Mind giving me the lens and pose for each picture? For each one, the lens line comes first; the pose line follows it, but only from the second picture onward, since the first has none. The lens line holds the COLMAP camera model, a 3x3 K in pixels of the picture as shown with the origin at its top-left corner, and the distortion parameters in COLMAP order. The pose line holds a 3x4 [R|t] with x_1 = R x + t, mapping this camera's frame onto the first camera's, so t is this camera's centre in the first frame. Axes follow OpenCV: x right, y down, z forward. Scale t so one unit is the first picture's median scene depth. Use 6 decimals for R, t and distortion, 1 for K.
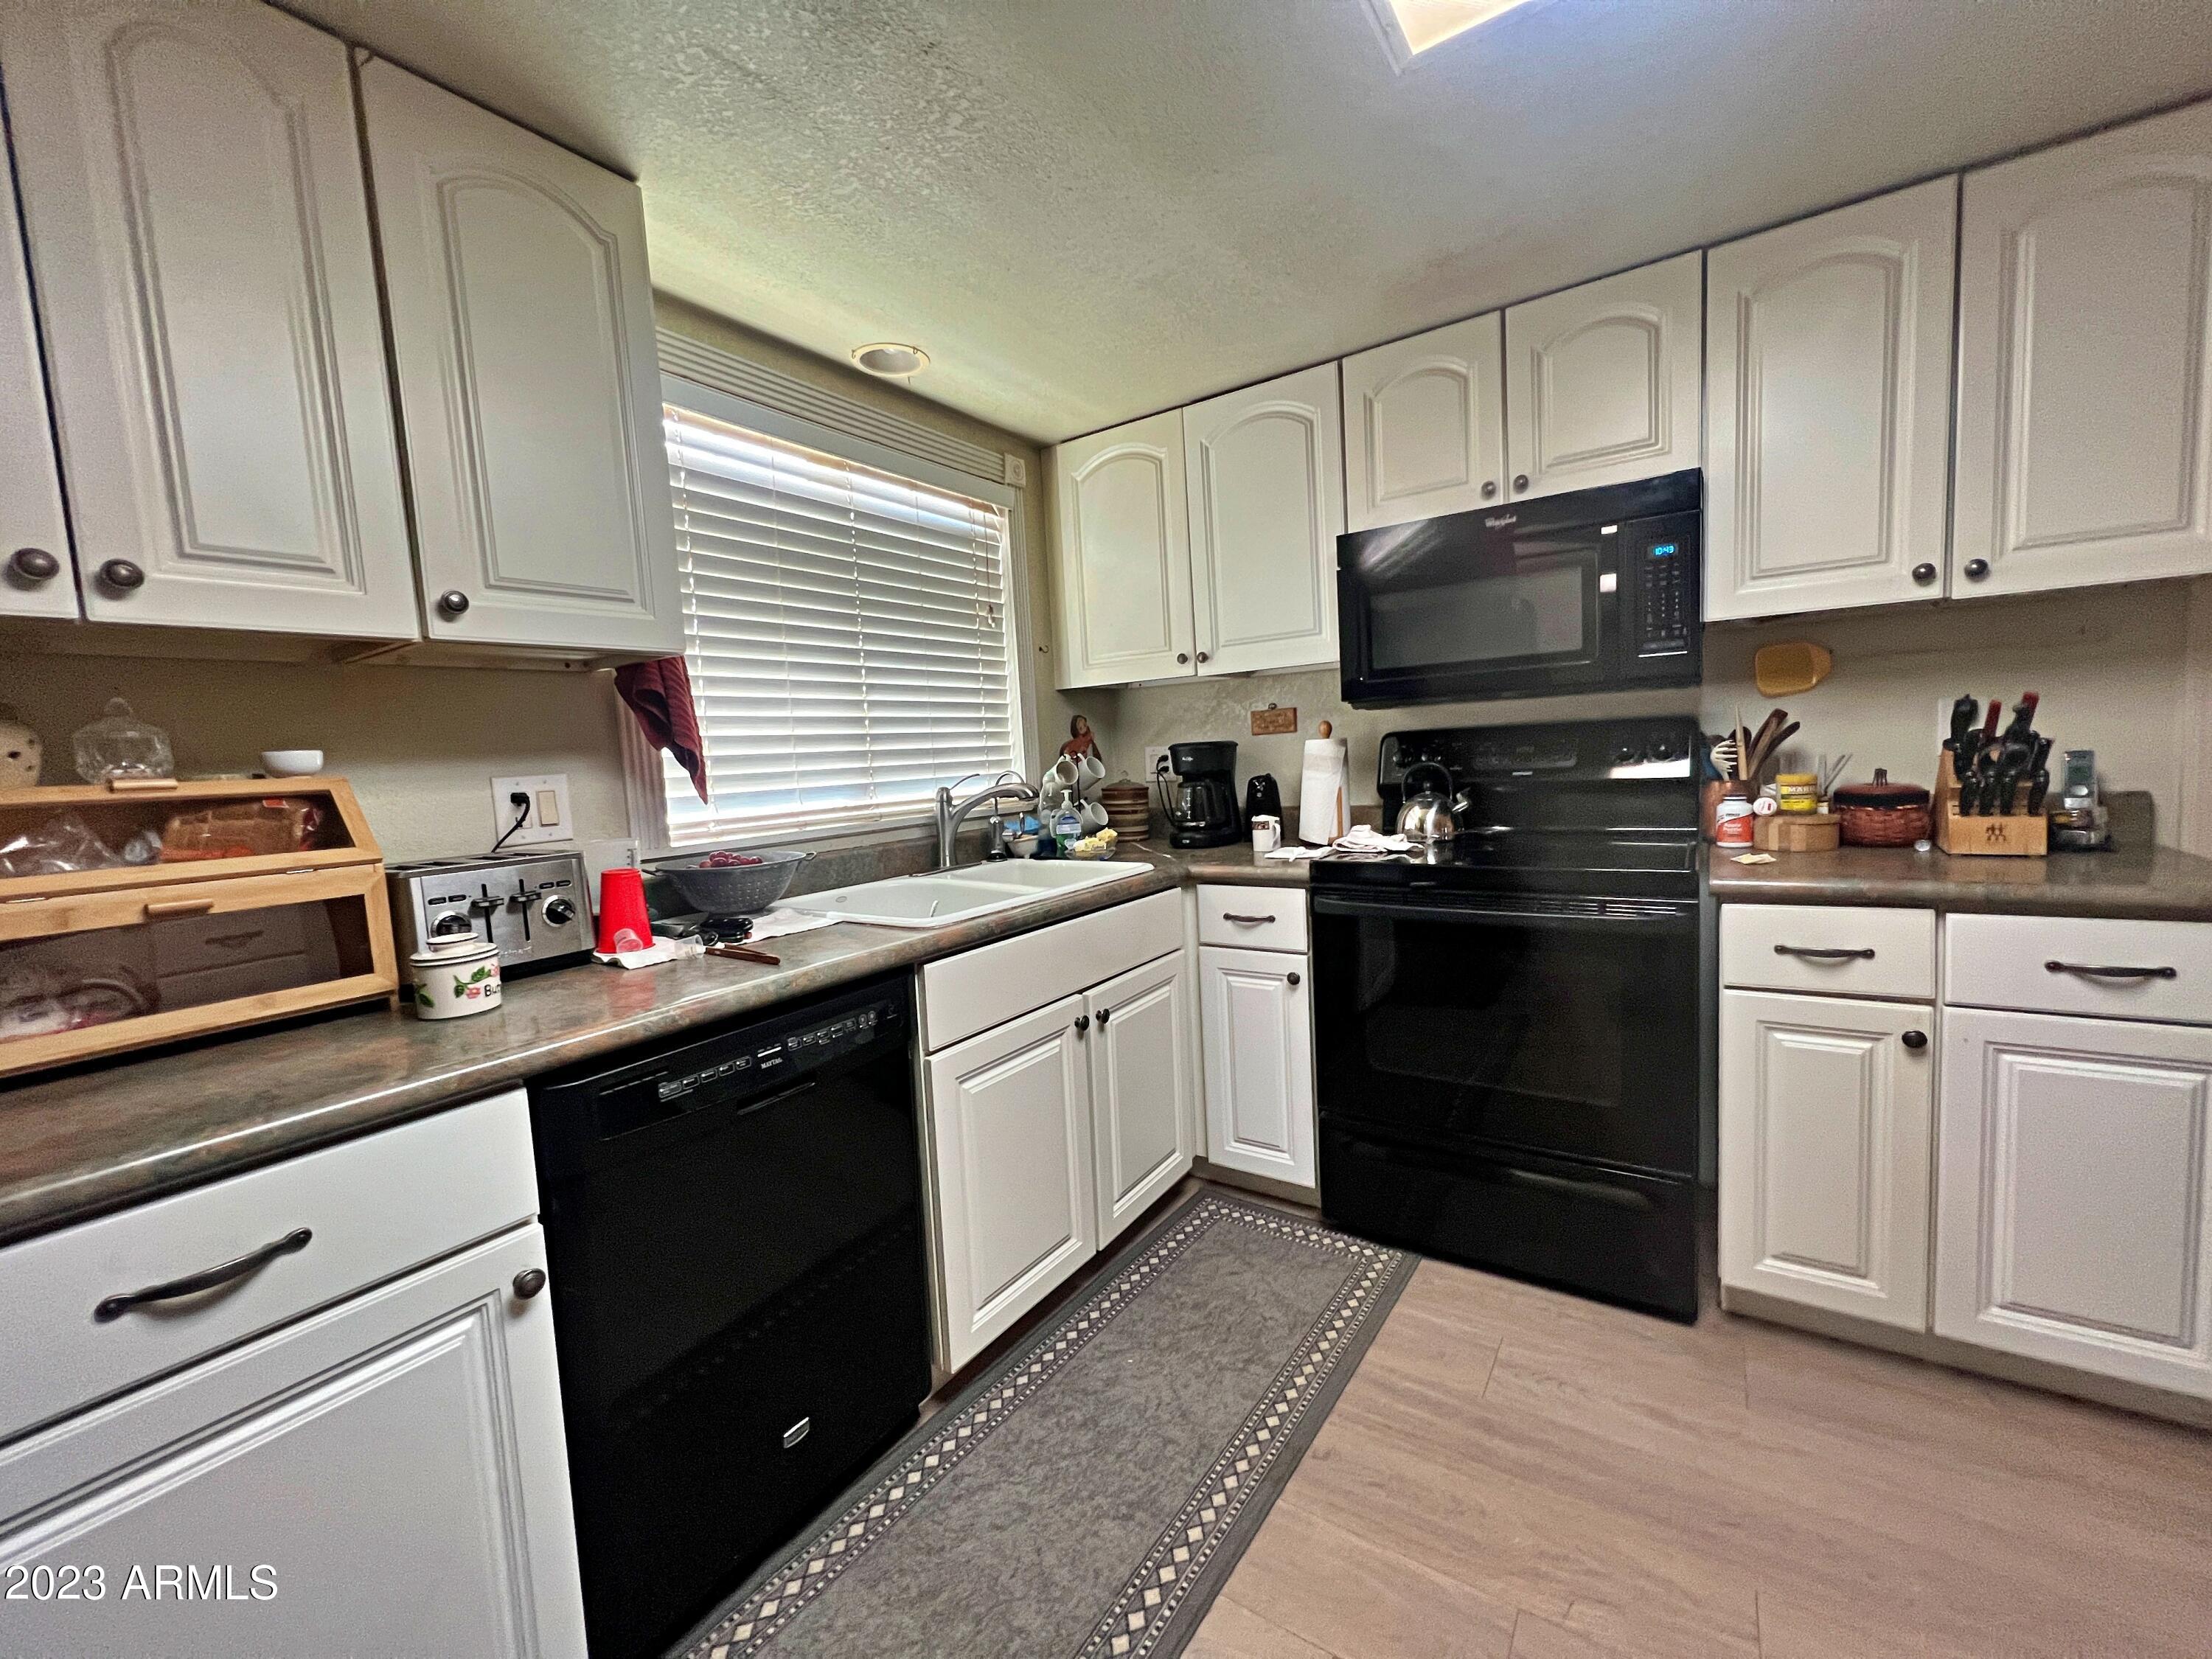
lens RADIAL K [[881.9, 0, 1101.2], [0, 881.9, 832.9], [0, 0, 1]] dist [-0.002662, -0.000297]
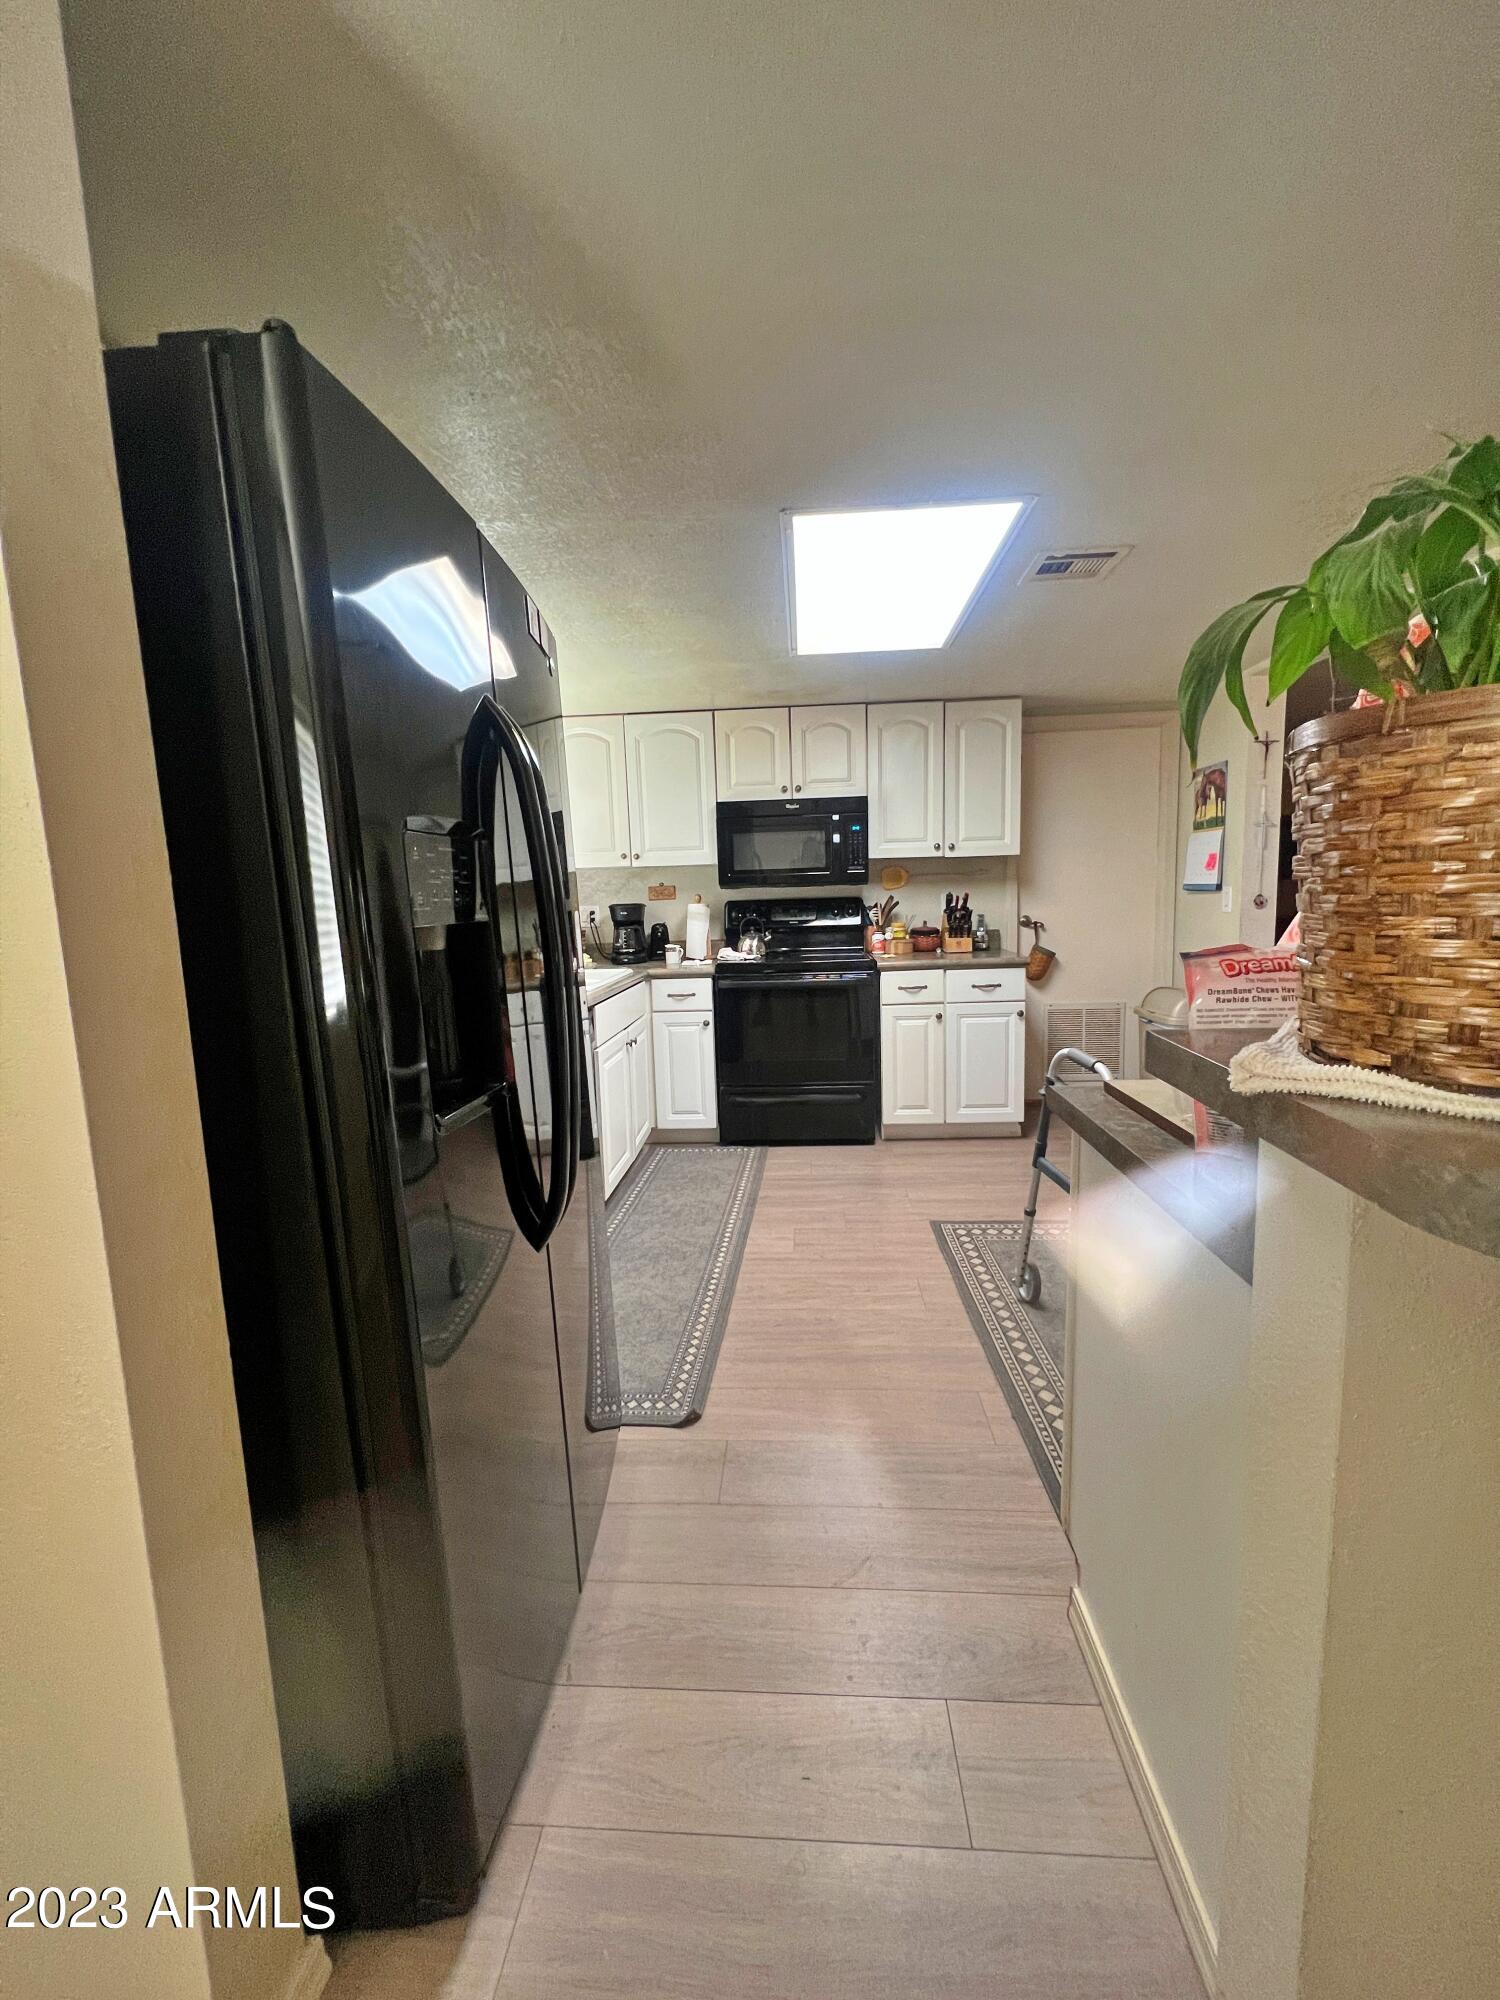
lens RADIAL K [[797.4, 0, 754.0], [0, 797.4, 1009.9], [0, 0, 1]] dist [-0.002662, -0.000297]
pose [[0.858046, -0.045786, 0.511529, -0.657471], [0.031009, 0.998820, 0.037388, 0.075463], [-0.512637, -0.016219, 0.858452, -0.656382]]
